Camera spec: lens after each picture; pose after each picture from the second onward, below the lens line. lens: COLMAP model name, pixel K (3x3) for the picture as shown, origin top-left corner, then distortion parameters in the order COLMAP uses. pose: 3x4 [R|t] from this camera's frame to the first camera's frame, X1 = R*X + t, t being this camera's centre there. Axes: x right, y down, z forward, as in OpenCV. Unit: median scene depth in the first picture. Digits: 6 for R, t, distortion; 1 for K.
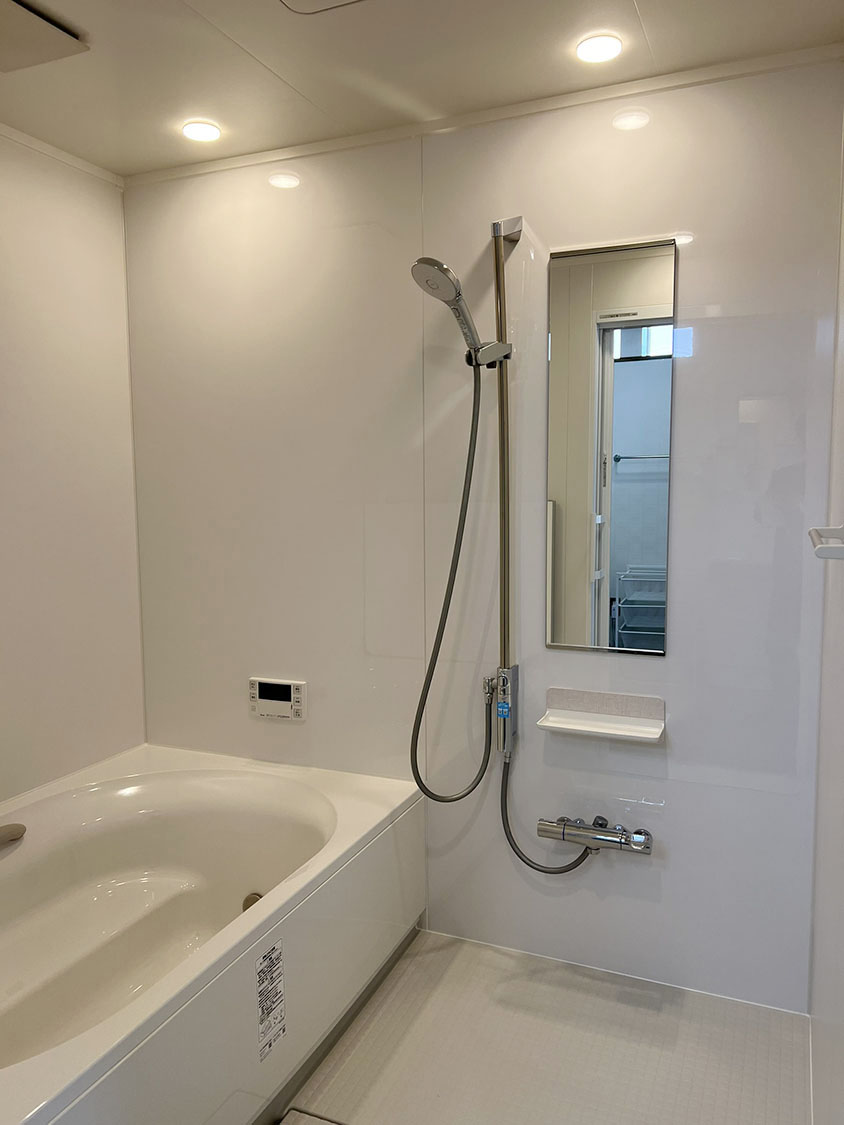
lens RADIAL K [[851.3, 0, 420.7], [0, 851.3, 565.3], [0, 0, 1]] dist [0.008405, 0.006864]
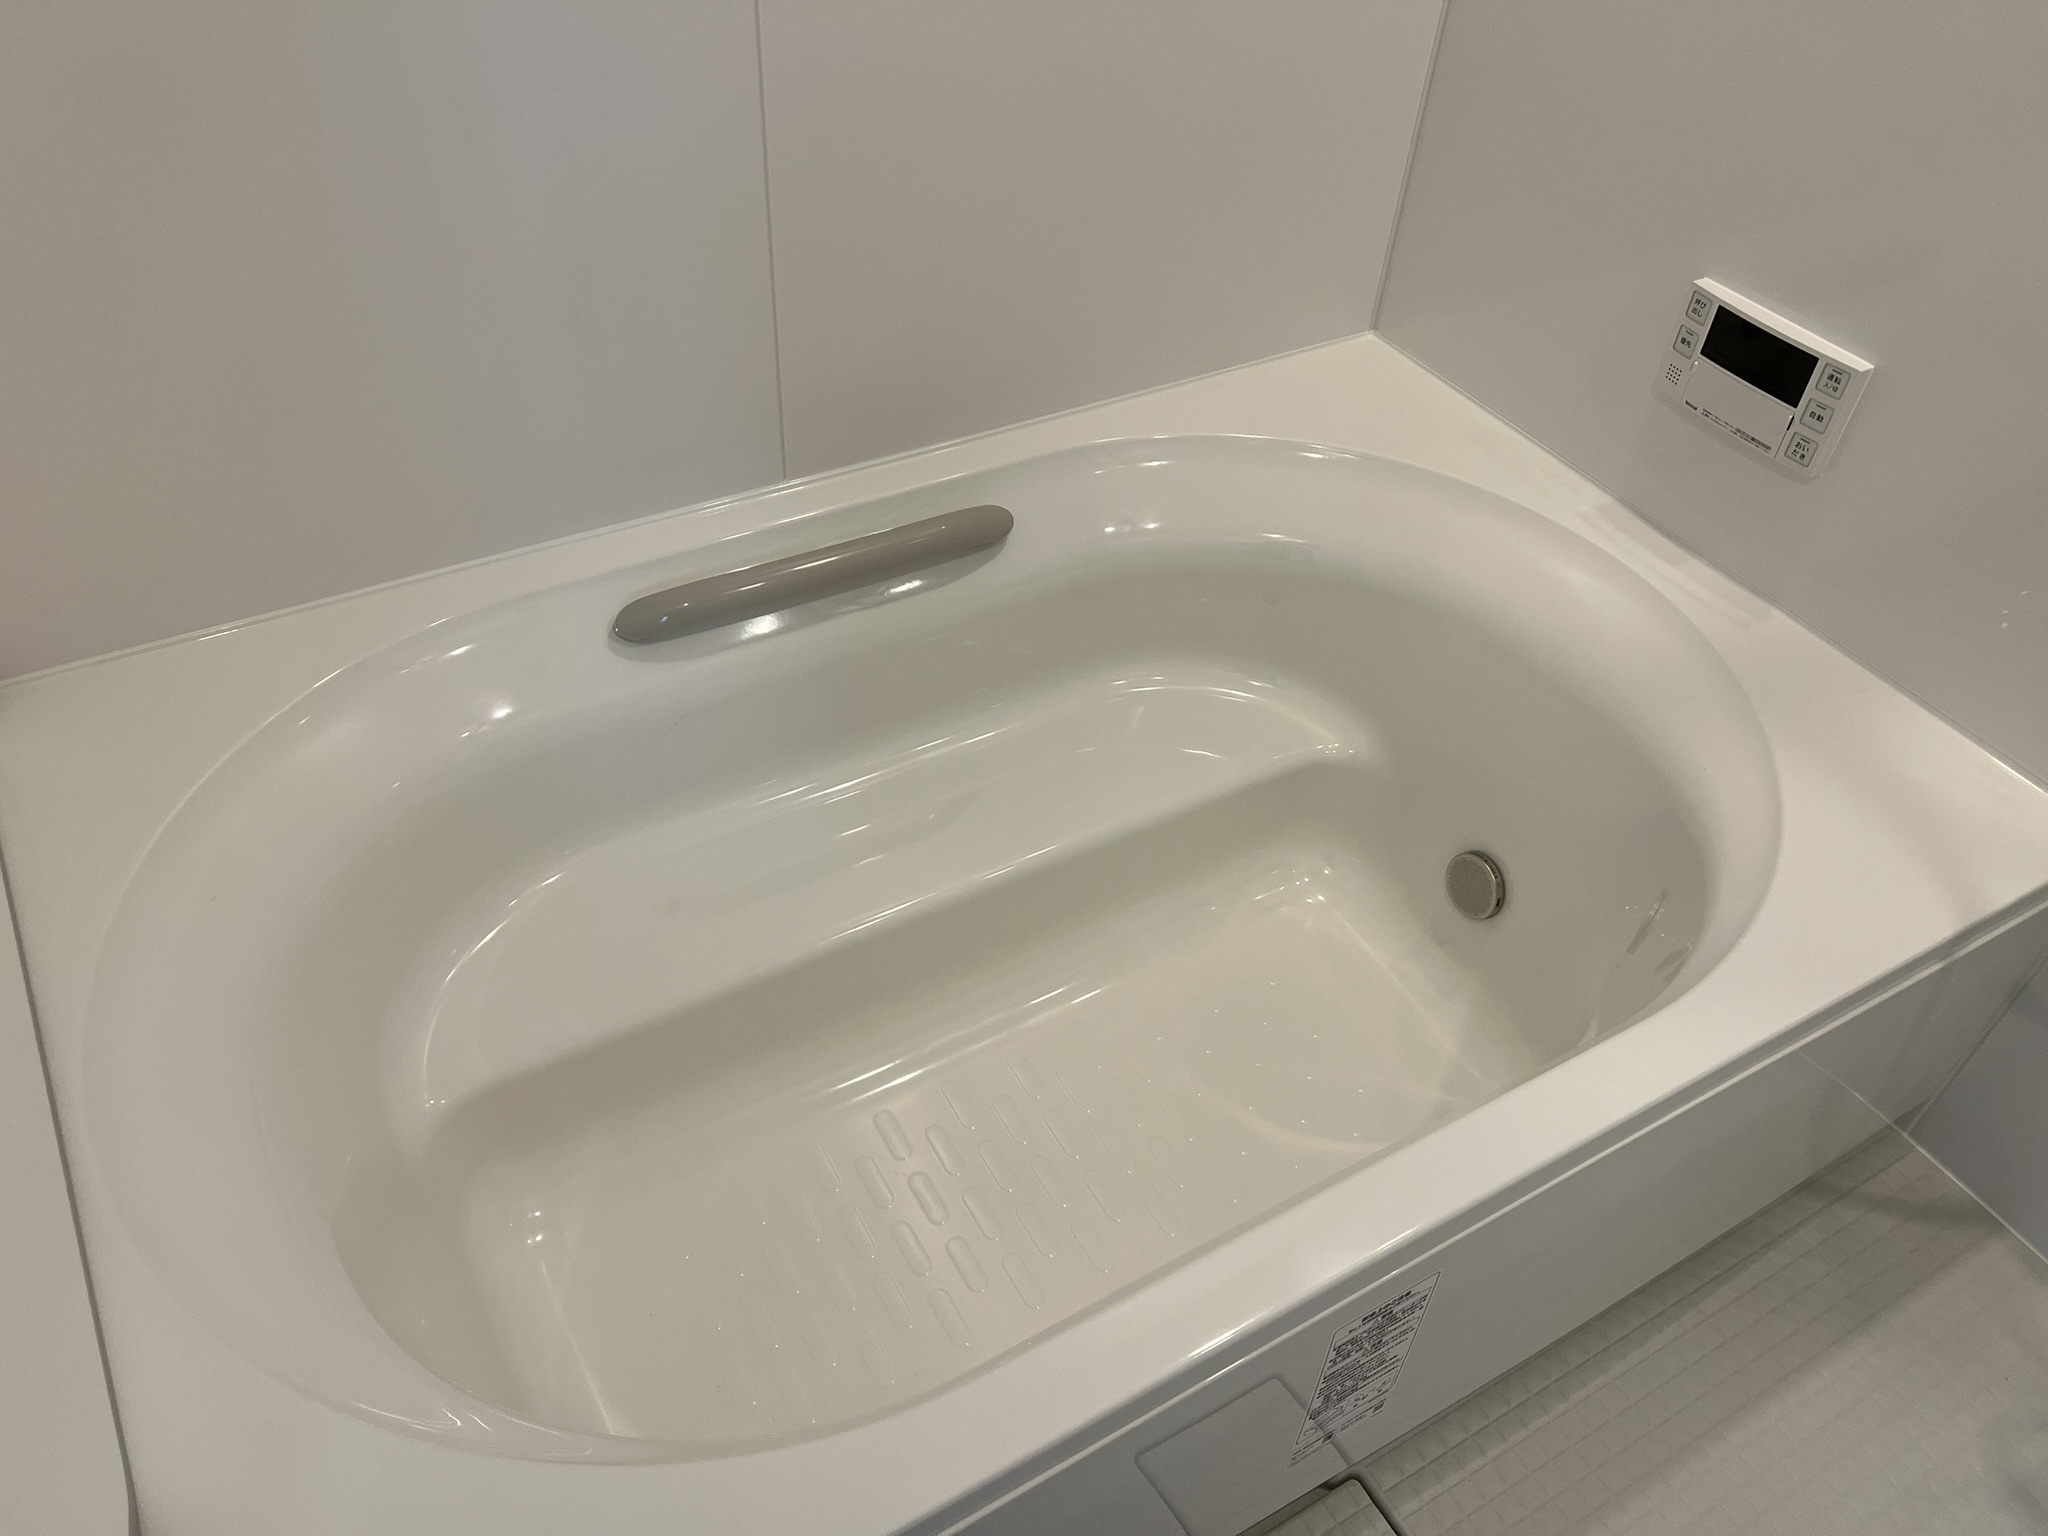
lens RADIAL K [[1549.8, 0, 1011.8], [0, 1549.8, 761.0], [0, 0, 1]] dist [0.008405, 0.006864]
pose [[0.800248, 0.440932, -0.406427, -0.093633], [-0.117403, 0.779835, 0.614877, -0.055687], [0.588065, -0.444339, 0.675828, 0.388340]]
